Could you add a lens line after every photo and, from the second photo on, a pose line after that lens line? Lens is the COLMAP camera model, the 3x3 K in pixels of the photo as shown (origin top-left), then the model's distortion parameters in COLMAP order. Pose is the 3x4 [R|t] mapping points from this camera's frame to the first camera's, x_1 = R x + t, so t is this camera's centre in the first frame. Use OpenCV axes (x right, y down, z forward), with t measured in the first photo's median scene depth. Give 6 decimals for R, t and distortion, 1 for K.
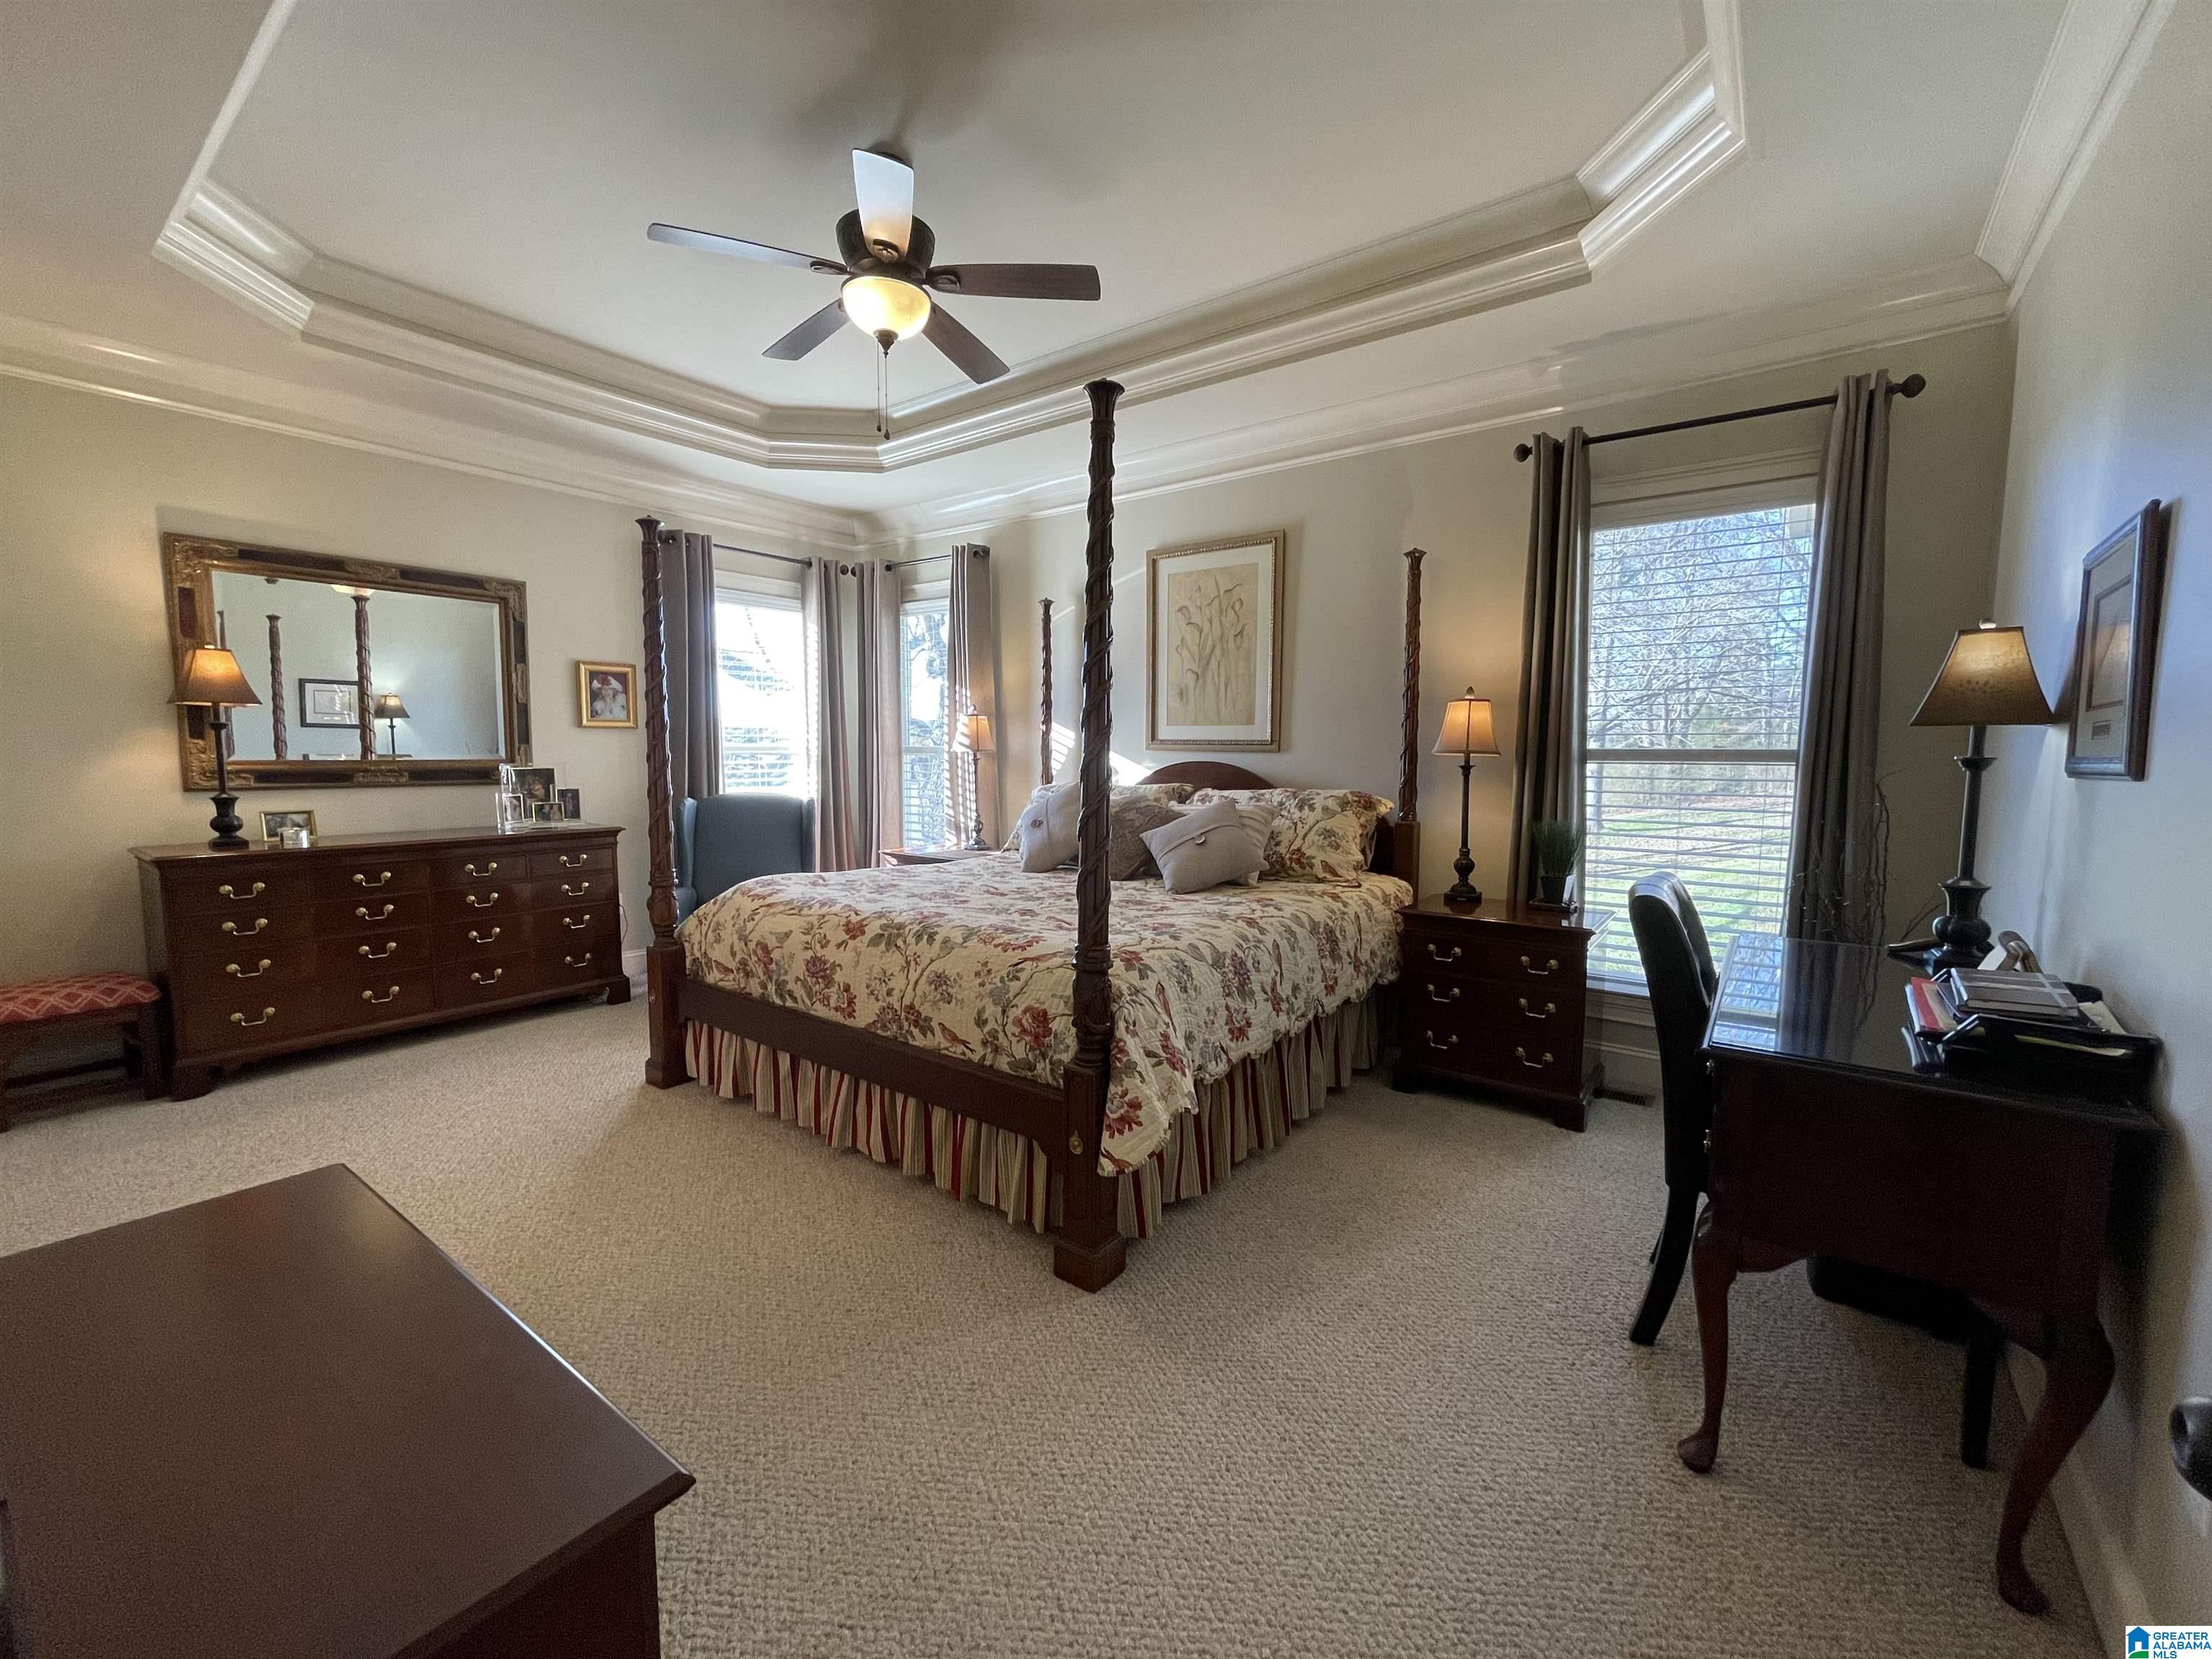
lens RADIAL K [[900.5, 0, 1101.8], [0, 900.5, 833.2], [0, 0, 1]] dist [0.000210, -0.000081]
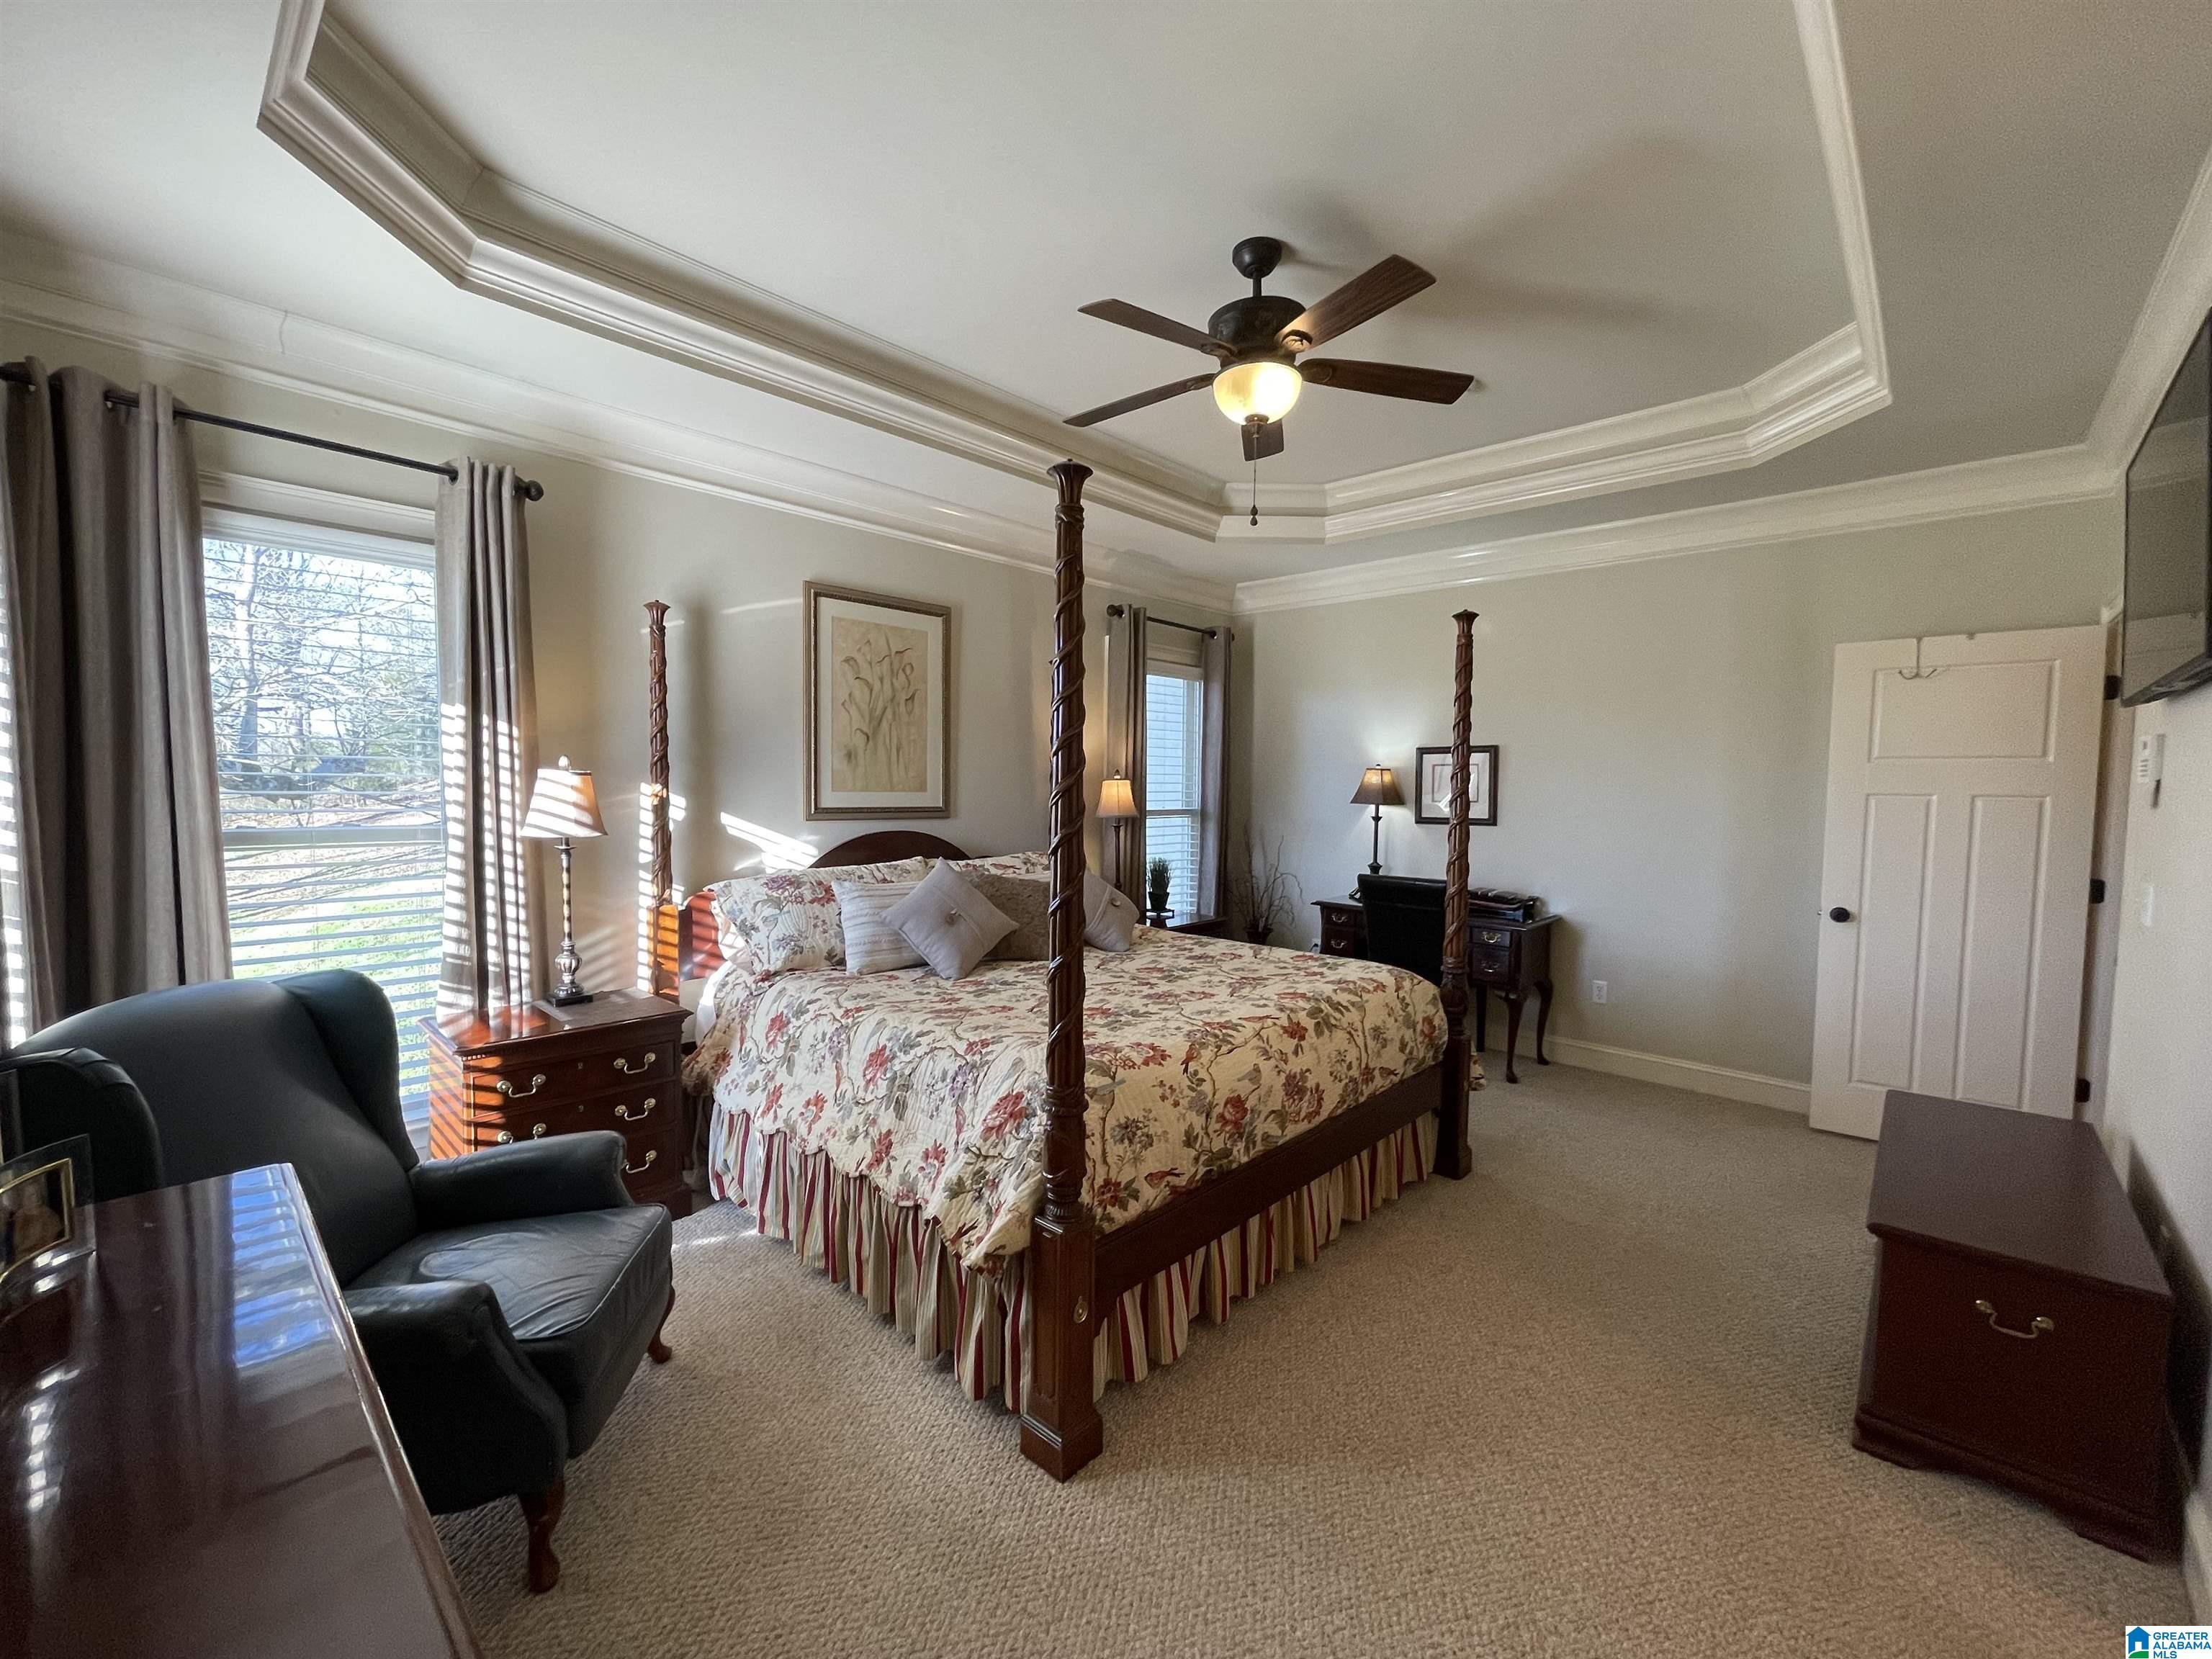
lens RADIAL K [[900.5, 0, 1101.8], [0, 900.5, 833.2], [0, 0, 1]] dist [0.000210, -0.000081]
pose [[0.115307, -0.061522, 0.991423, -0.816844], [0.081815, 0.995277, 0.052246, -0.113033], [-0.989955, 0.075089, 0.119796, 0.704723]]
